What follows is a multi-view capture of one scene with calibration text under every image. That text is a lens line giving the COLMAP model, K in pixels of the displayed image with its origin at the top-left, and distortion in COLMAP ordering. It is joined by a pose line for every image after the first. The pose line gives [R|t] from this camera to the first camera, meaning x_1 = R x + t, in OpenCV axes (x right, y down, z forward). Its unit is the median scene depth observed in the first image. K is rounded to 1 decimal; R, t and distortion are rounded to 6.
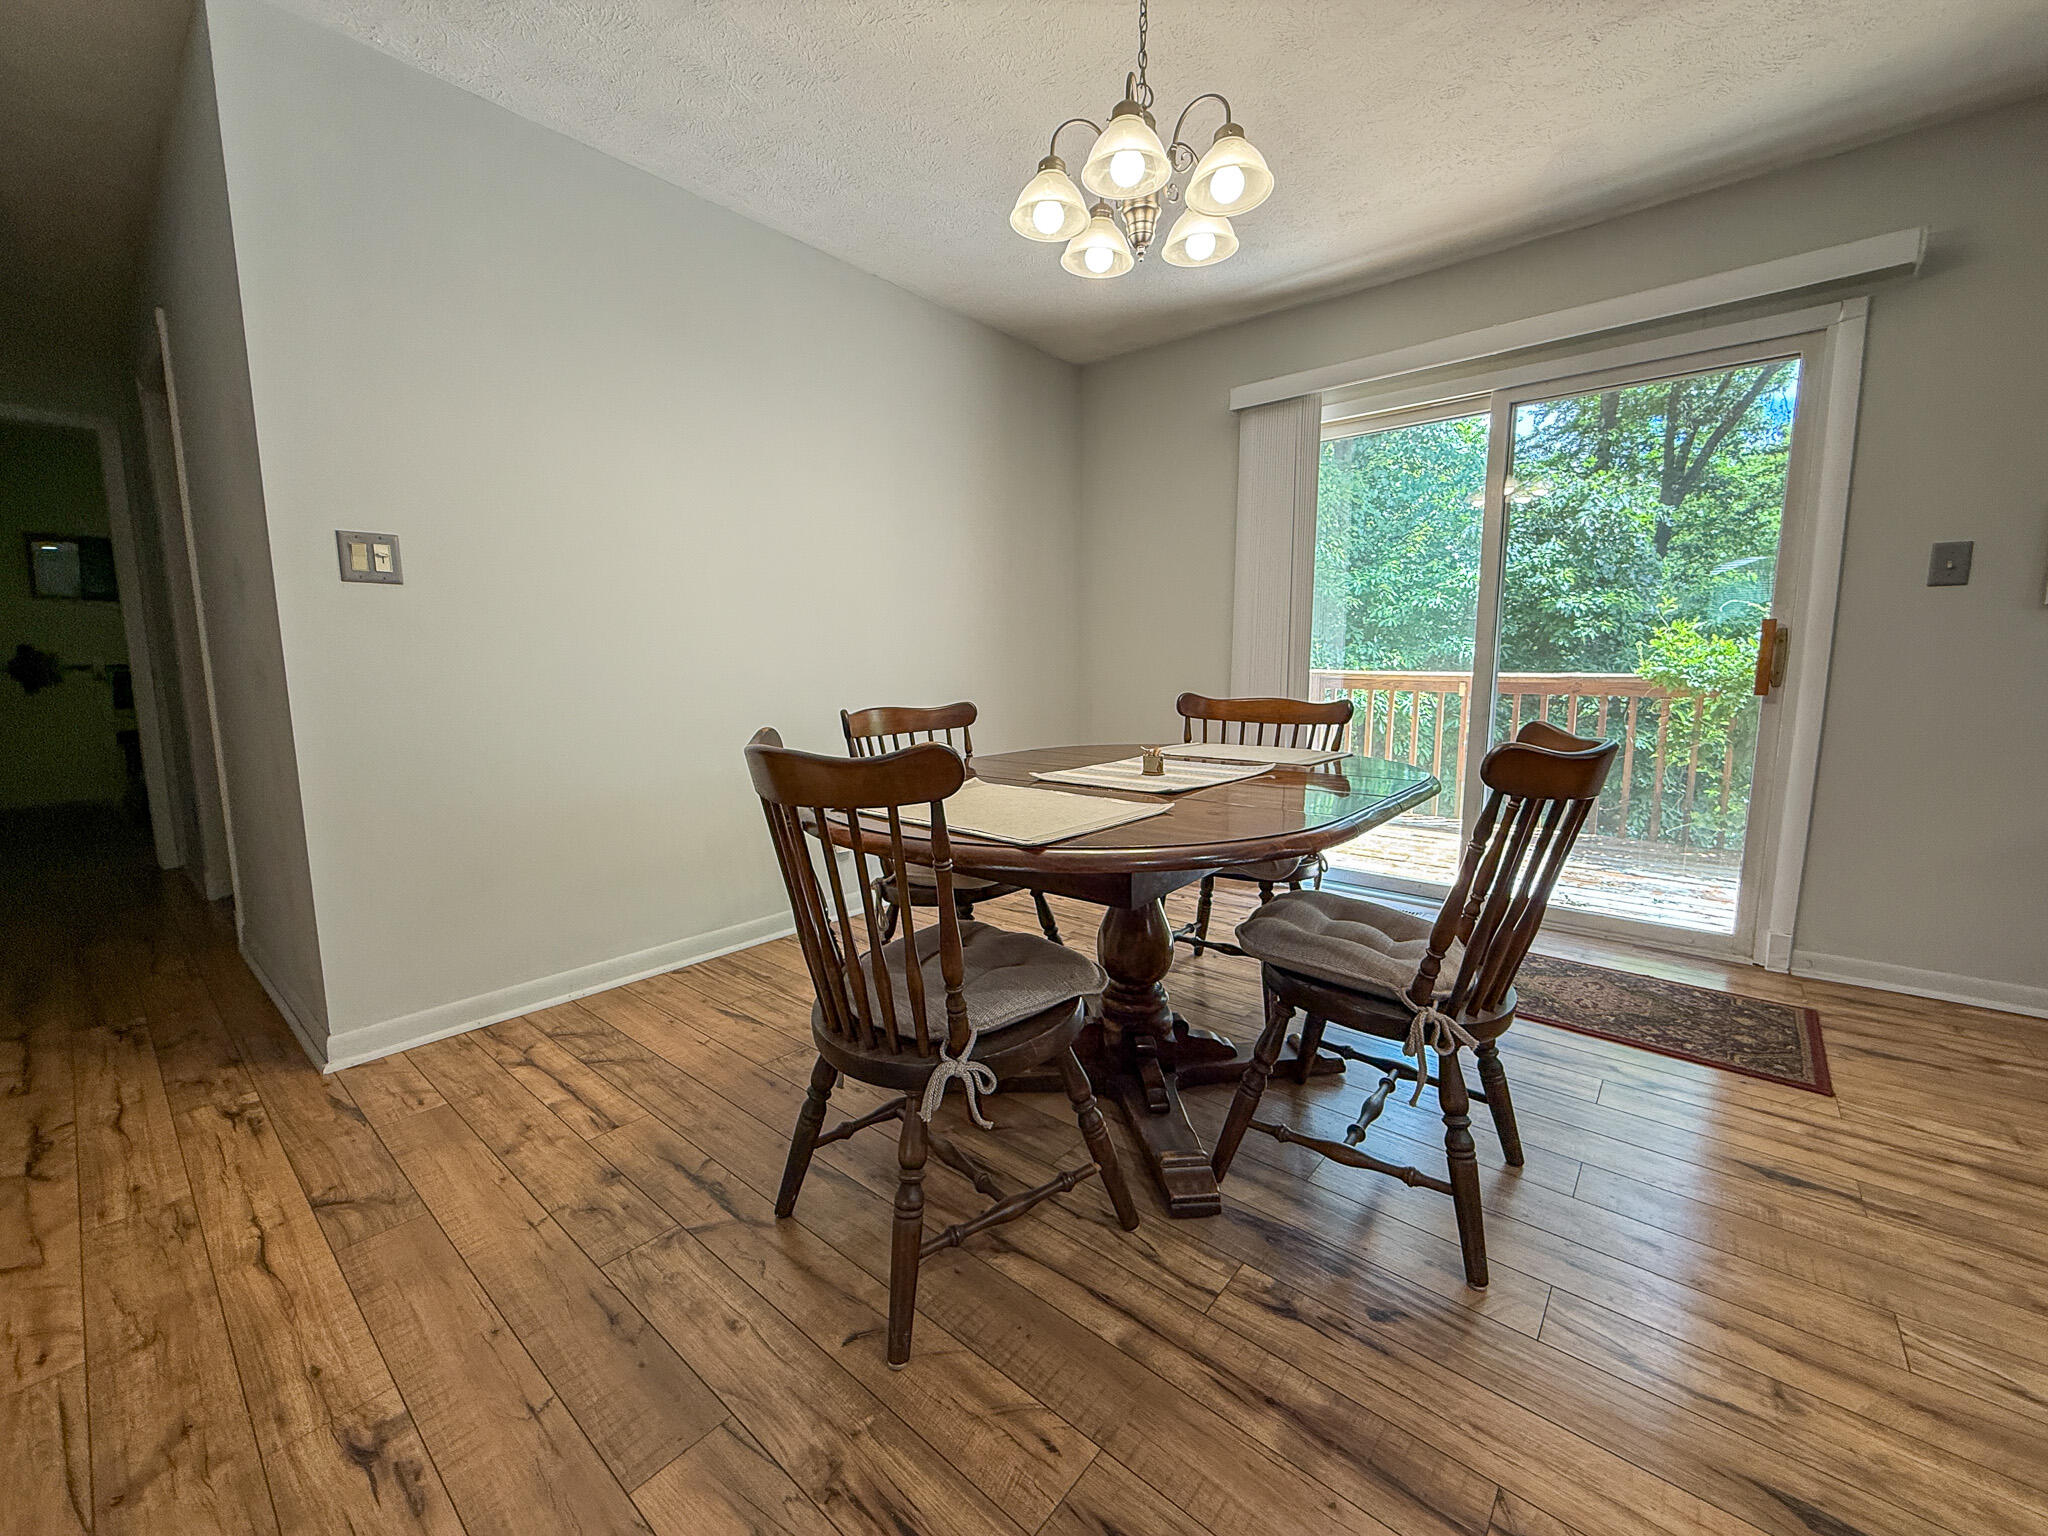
lens RADIAL K [[814.3, 0, 1020.0], [0, 814.3, 767.3], [0, 0, 1]] dist [-0.000999, 0.000883]
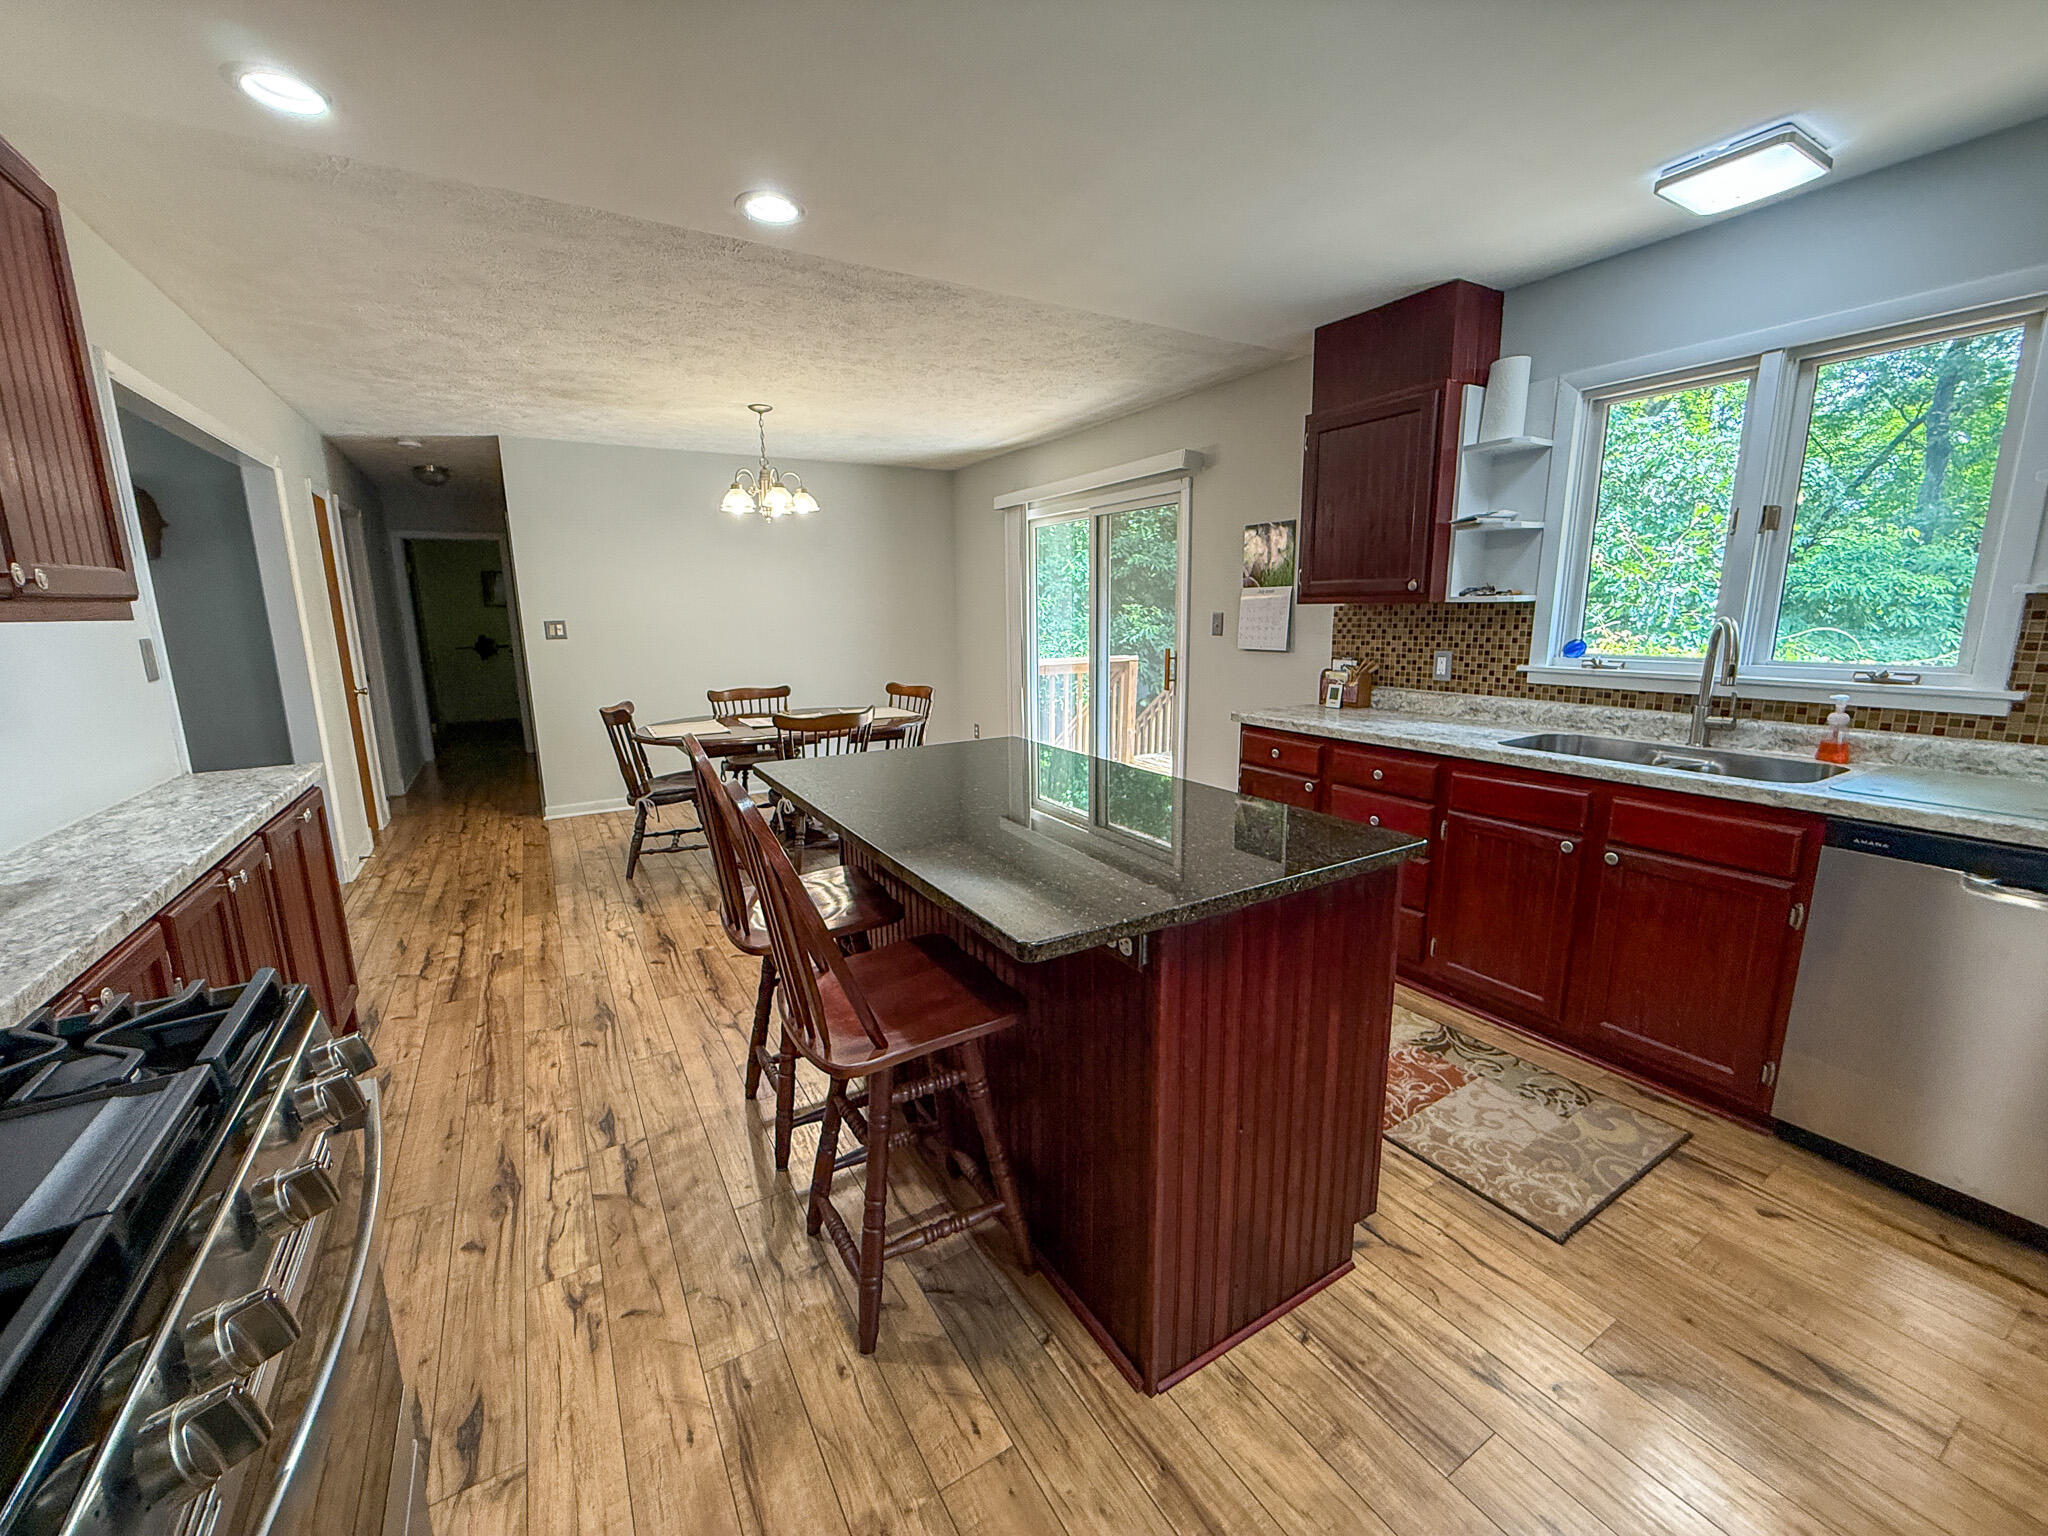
lens RADIAL K [[814.3, 0, 1019.2], [0, 814.3, 767.2], [0, 0, 1]] dist [-0.000999, 0.000883]
pose [[0.946711, 0.052973, -0.317697, 1.404058], [-0.032281, 0.997021, 0.070048, -0.040535], [0.320461, -0.056060, 0.945601, -0.987782]]
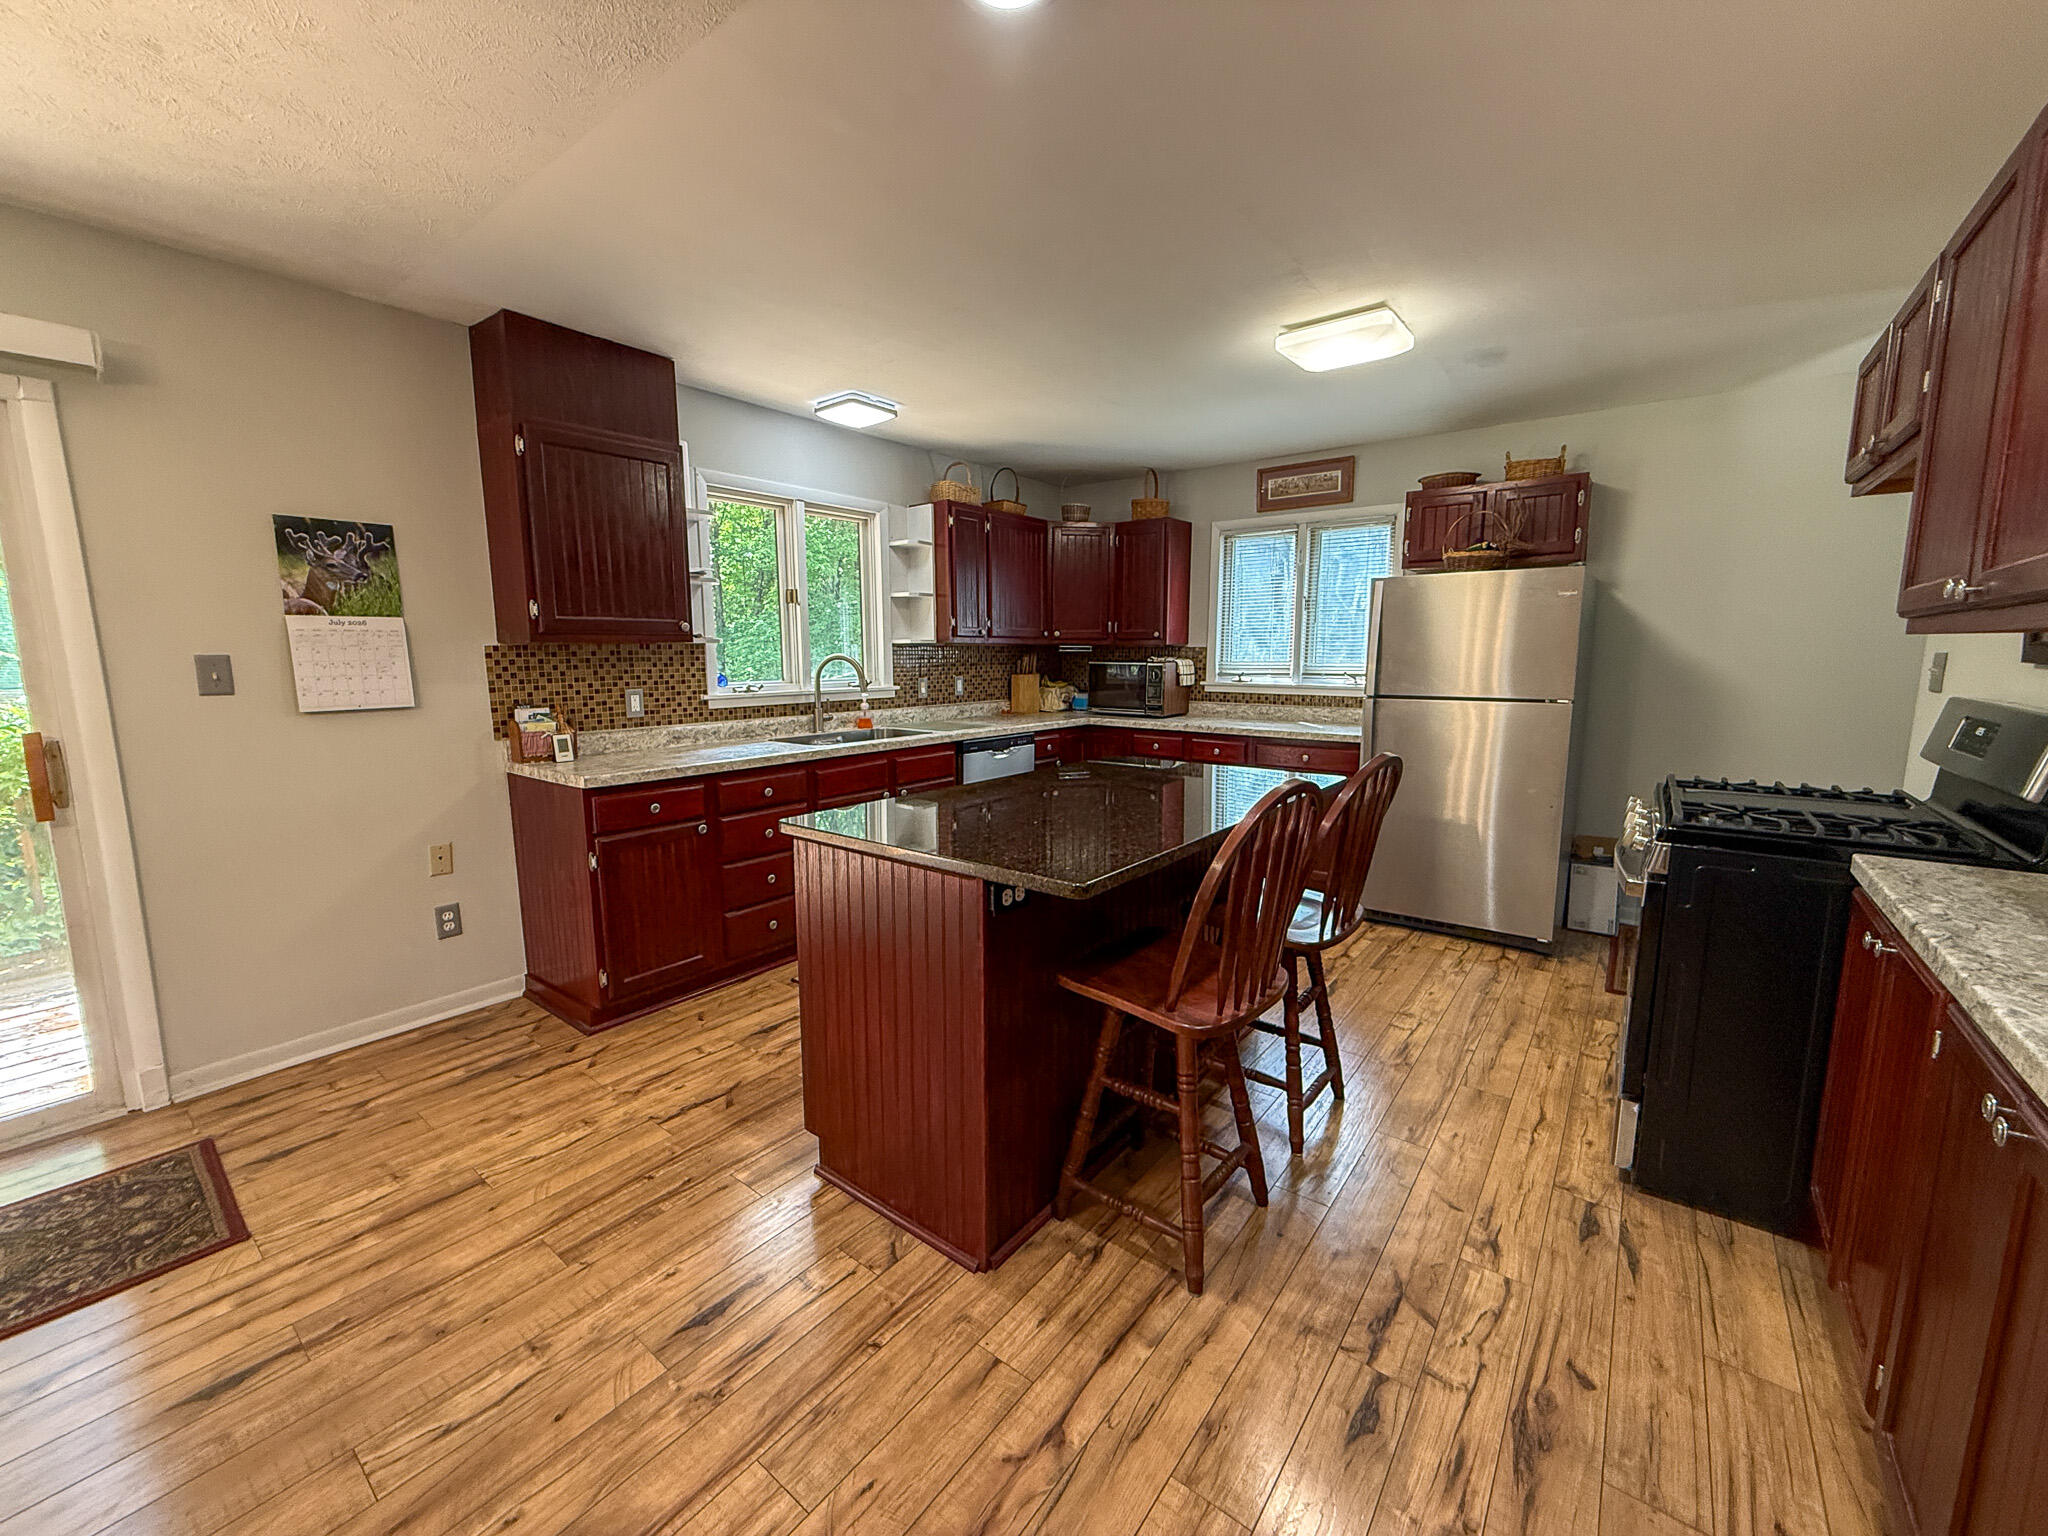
lens RADIAL K [[814.3, 0, 1020.2], [0, 814.3, 763.0], [0, 0, 1]] dist [-0.000999, 0.000883]
pose [[-0.037086, -0.137623, 0.989790, 0.047725], [0.133132, 0.980962, 0.141384, -0.157292], [-0.990404, 0.137016, -0.018058, 0.002019]]
